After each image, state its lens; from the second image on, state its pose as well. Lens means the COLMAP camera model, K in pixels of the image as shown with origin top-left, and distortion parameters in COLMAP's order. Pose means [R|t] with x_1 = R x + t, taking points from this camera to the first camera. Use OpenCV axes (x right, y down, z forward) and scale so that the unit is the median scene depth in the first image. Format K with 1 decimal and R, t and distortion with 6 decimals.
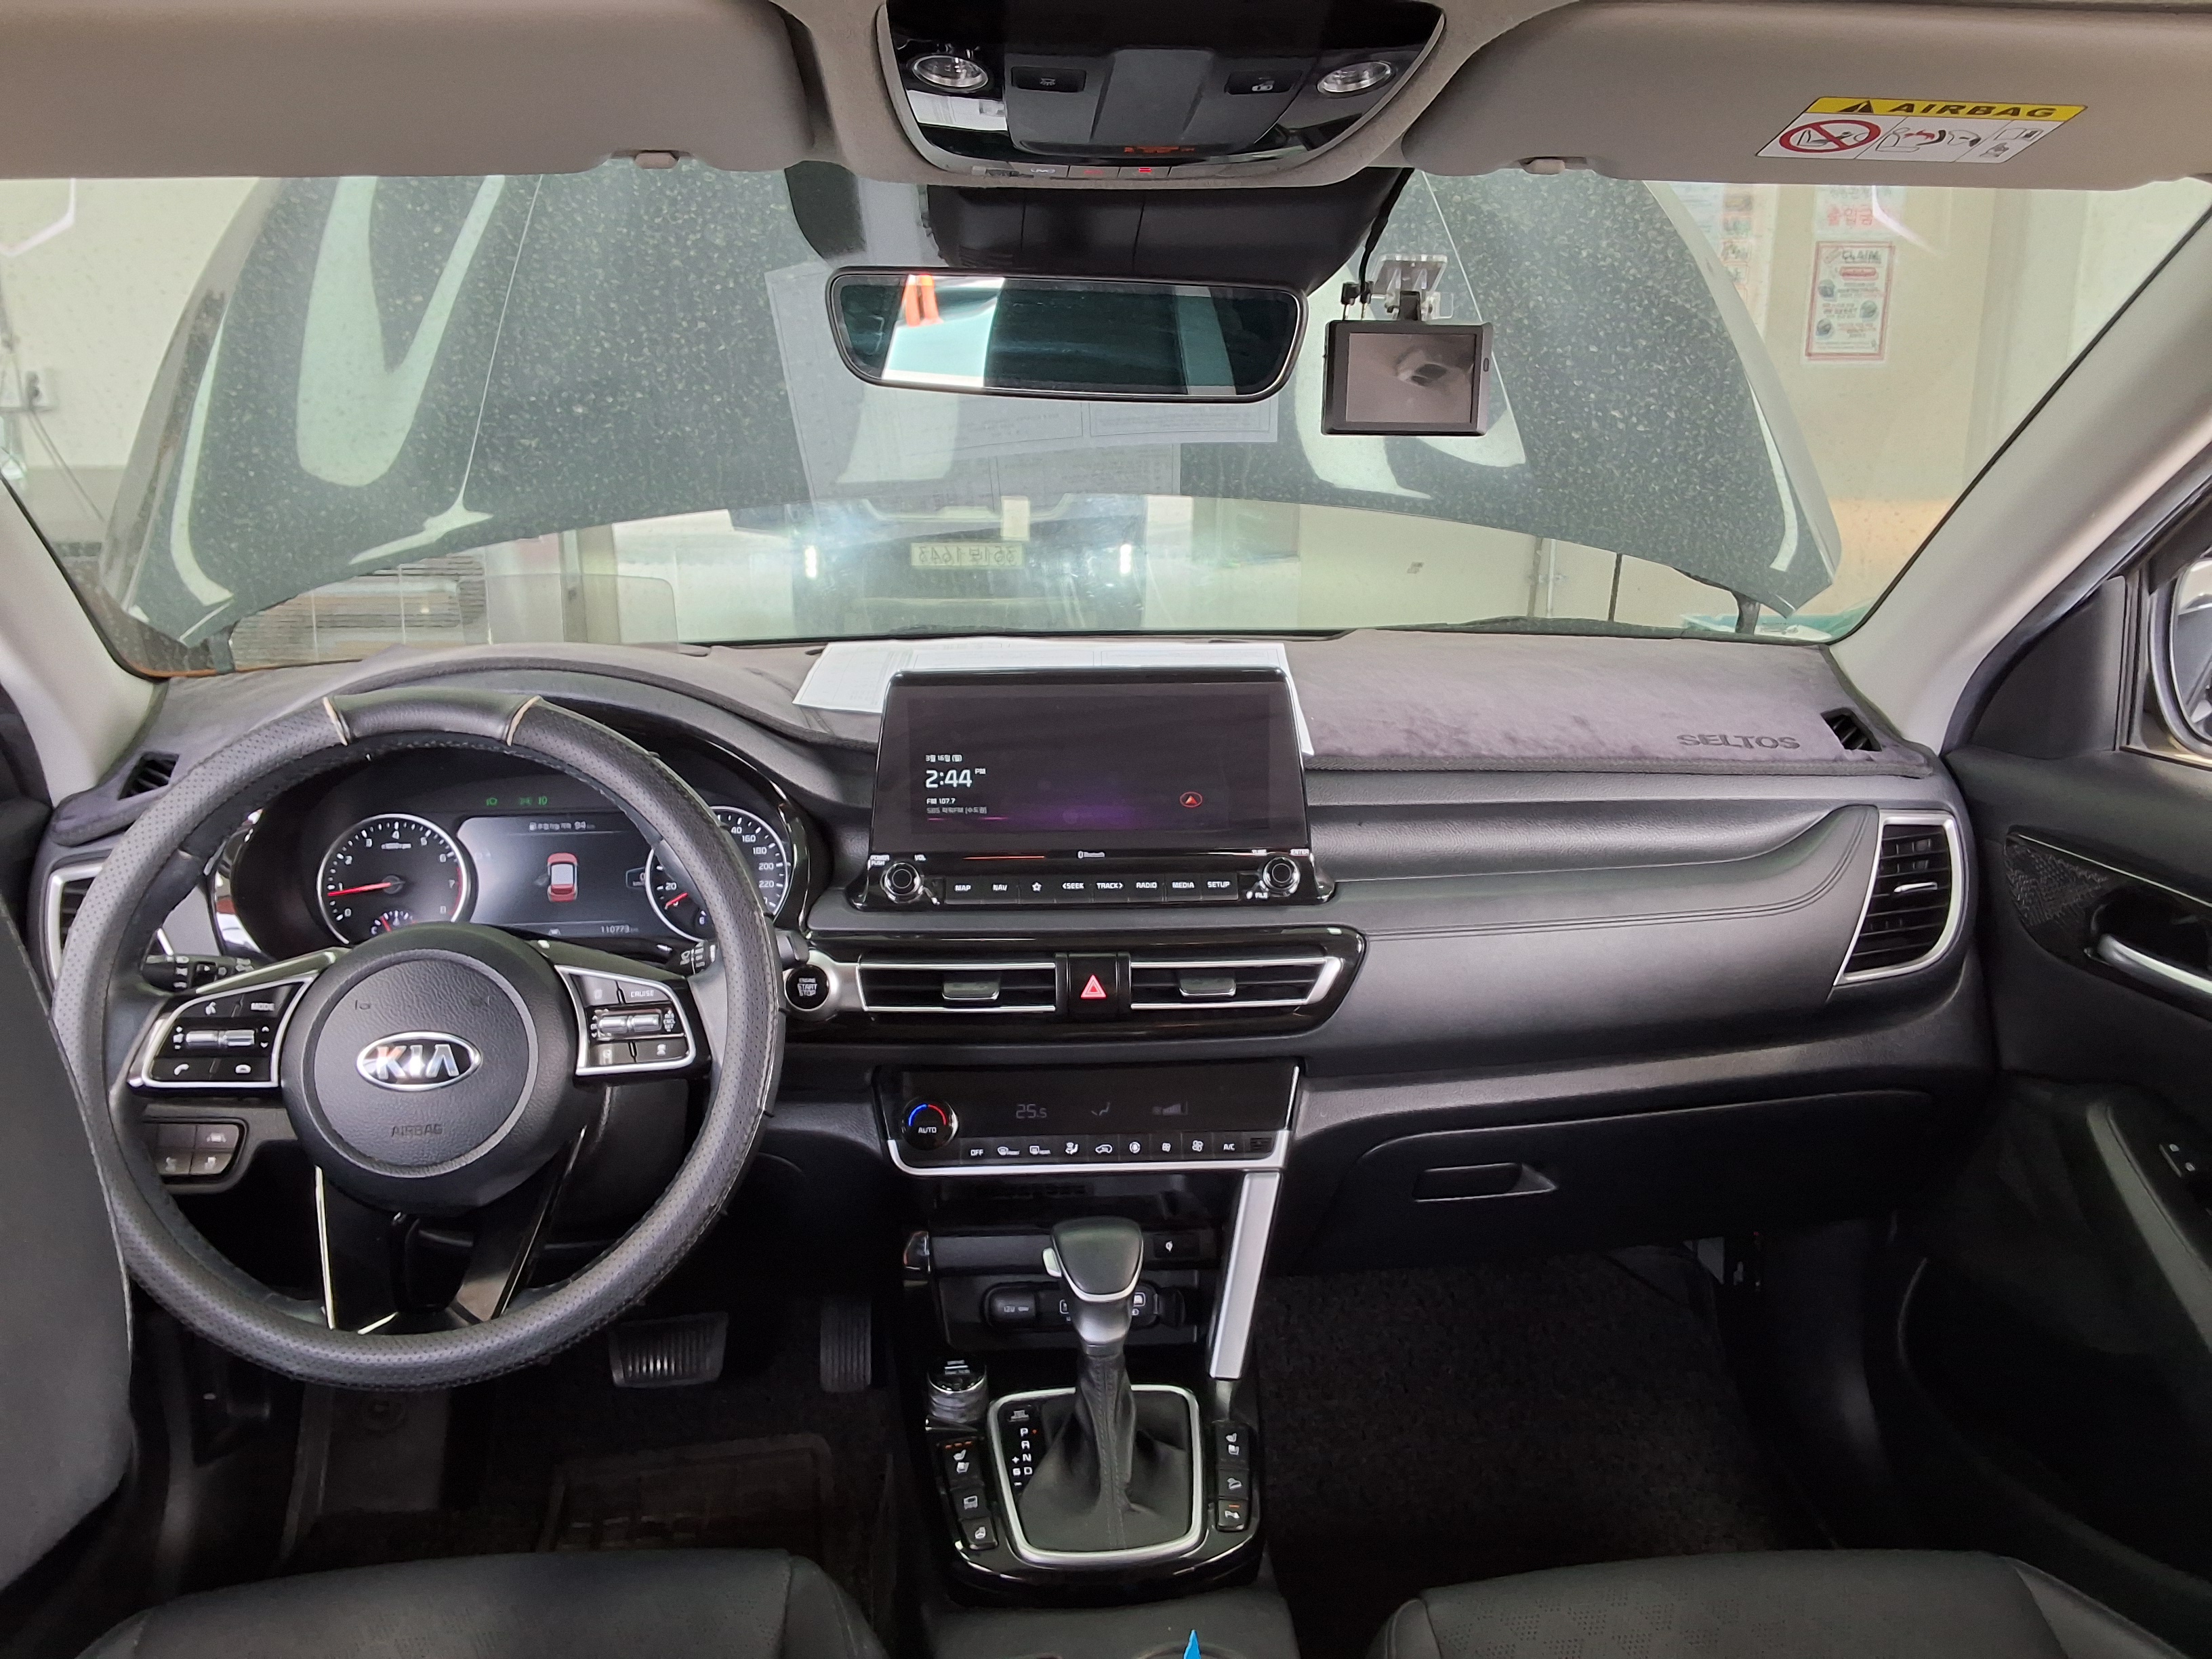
lens RADIAL K [[1777.5, 0, 1116.9], [0, 1777.5, 830.5], [0, 0, 1]] dist [0.126539, -0.199365]
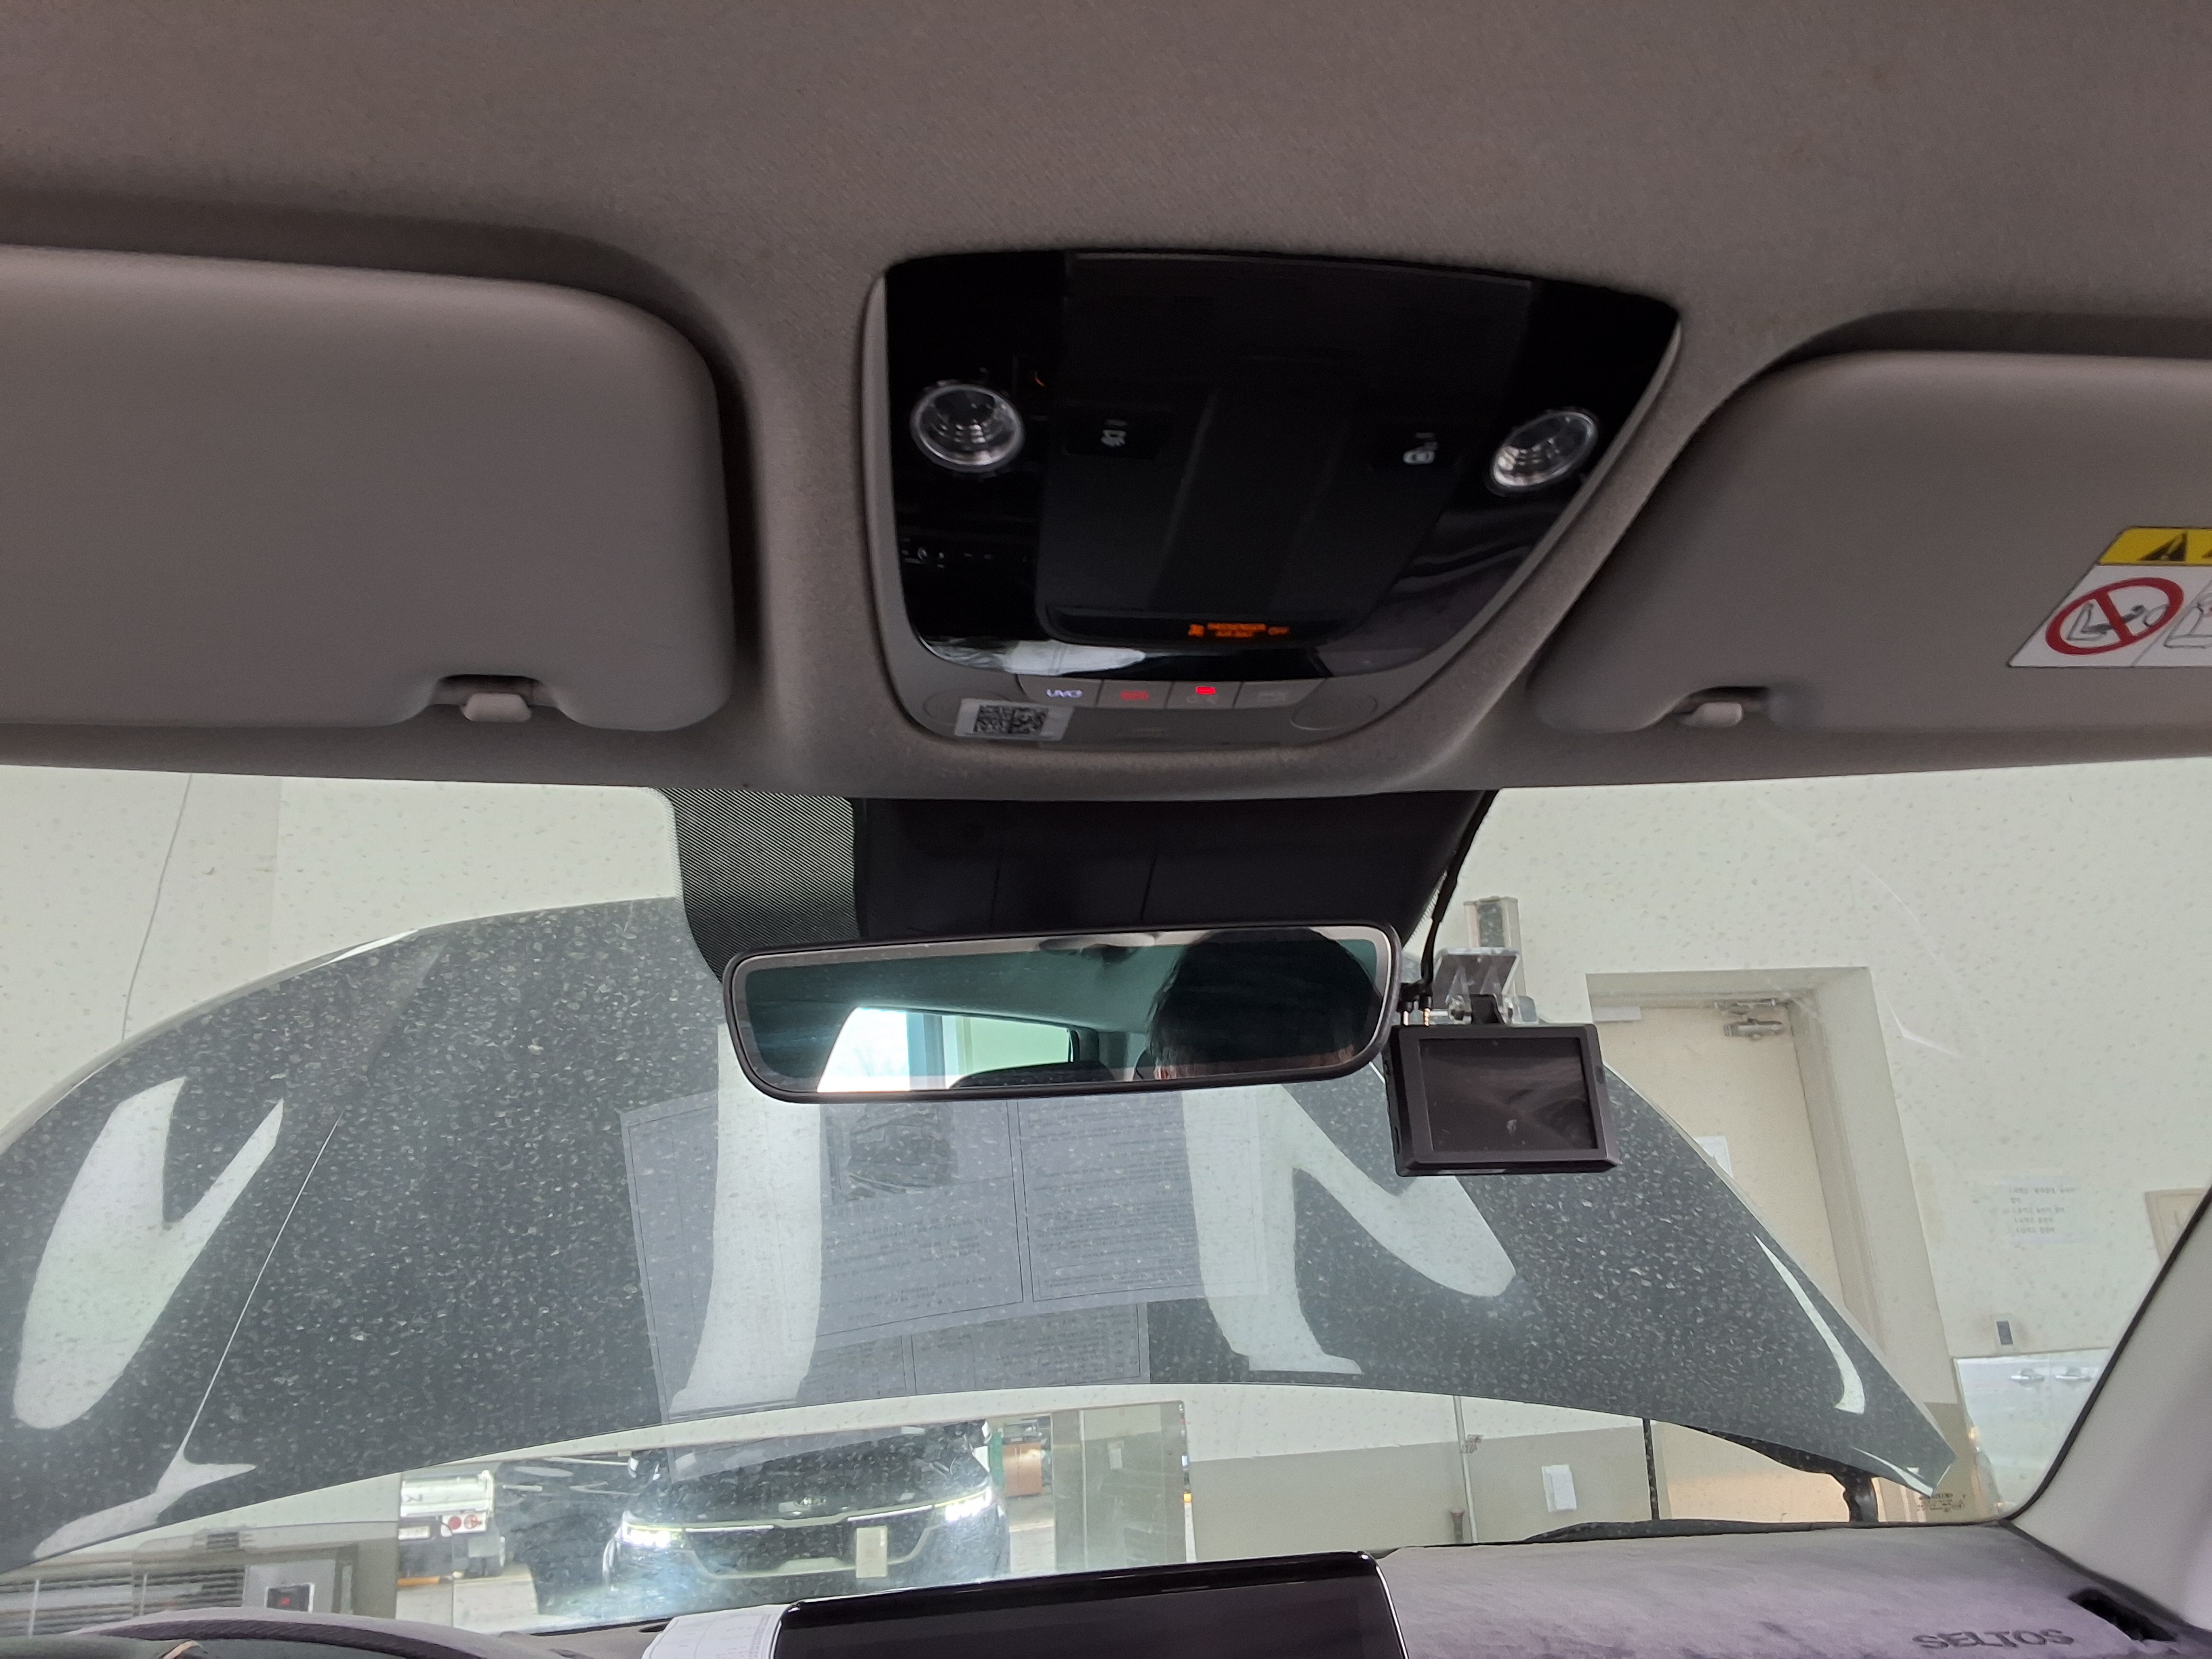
lens RADIAL K [[1777.5, 0, 1116.9], [0, 1777.5, 830.5], [0, 0, 1]] dist [0.126539, -0.199365]
pose [[0.994360, -0.037540, 0.099195, -0.053907], [0.084924, 0.842081, -0.532624, 0.031623], [-0.063536, 0.538044, 0.840519, 0.256056]]
